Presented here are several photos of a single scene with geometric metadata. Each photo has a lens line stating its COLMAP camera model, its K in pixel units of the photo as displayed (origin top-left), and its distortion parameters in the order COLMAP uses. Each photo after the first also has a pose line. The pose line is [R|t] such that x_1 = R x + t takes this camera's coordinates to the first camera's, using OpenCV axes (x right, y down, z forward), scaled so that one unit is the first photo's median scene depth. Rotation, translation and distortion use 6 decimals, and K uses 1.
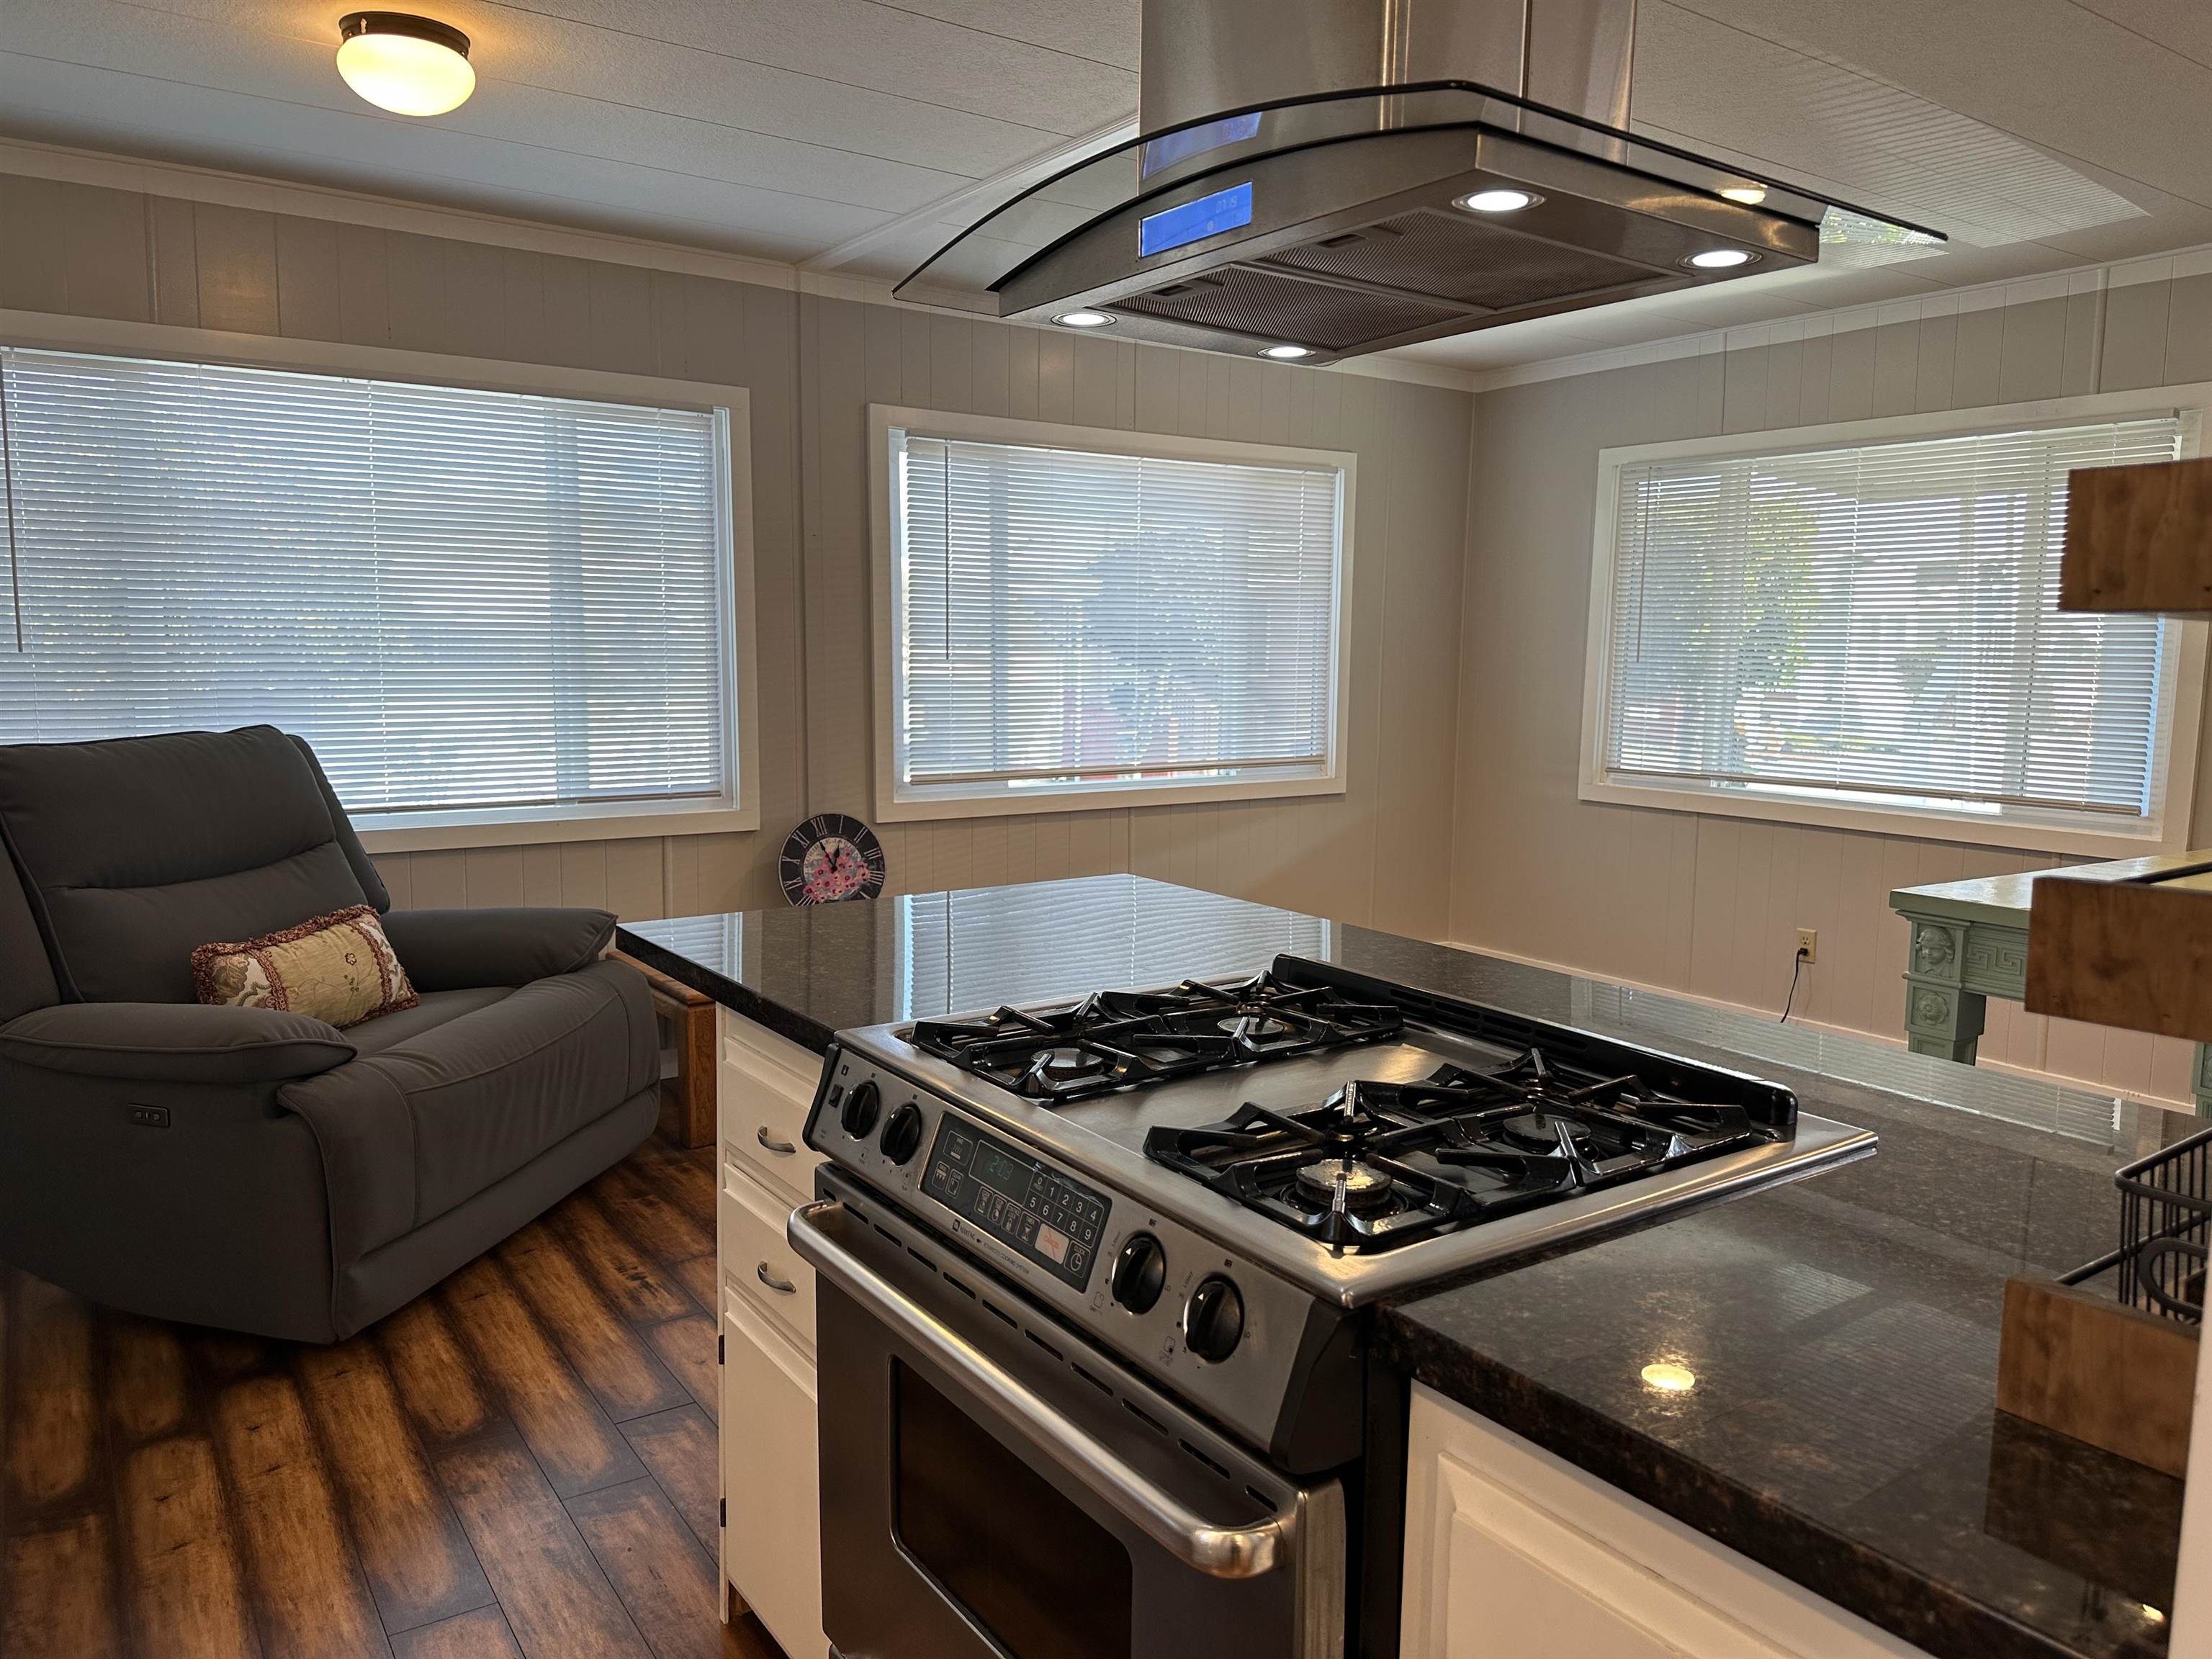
lens RADIAL K [[1545.7, 0, 1191.2], [0, 1545.7, 828.2], [0, 0, 1]] dist [0.071667, -0.075197]
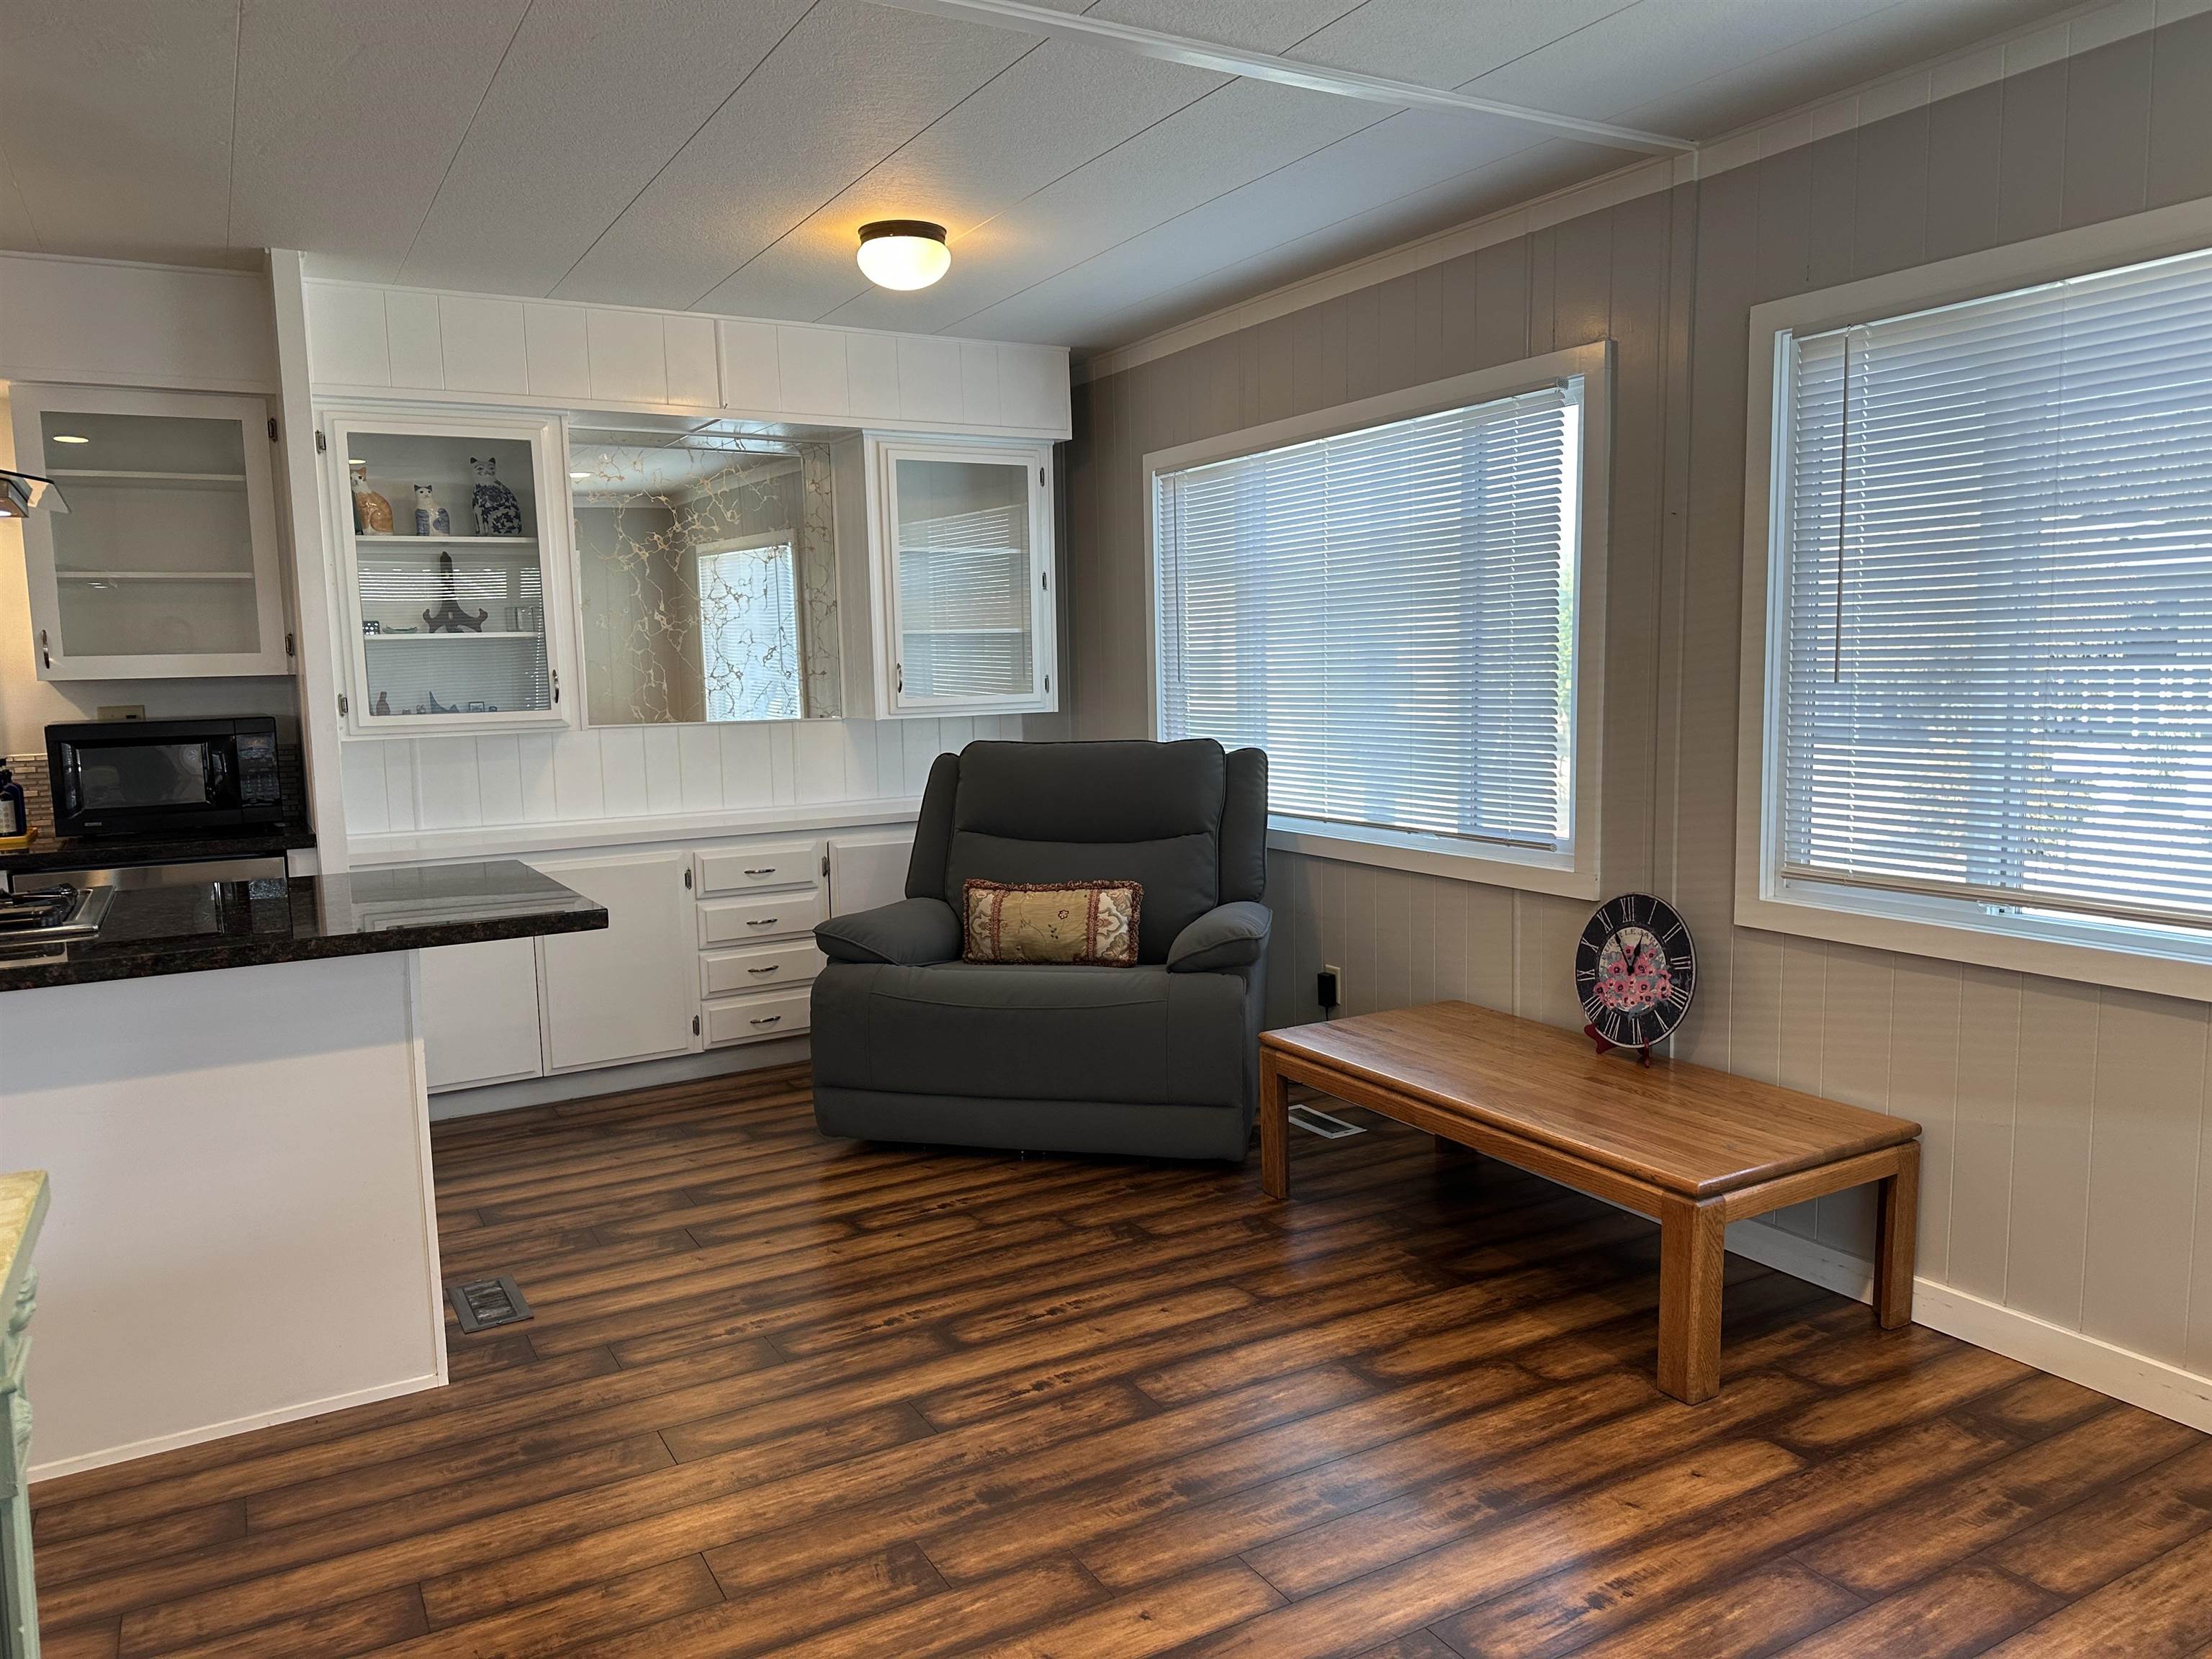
lens RADIAL K [[1545.7, 0, 1116.9], [0, 1545.7, 837.1], [0, 0, 1]] dist [0.071667, -0.075197]
pose [[-0.133618, 0.108512, -0.985074, 0.549088], [-0.095080, 0.987999, 0.121731, -0.107835], [0.986461, 0.109927, -0.121697, 0.881243]]
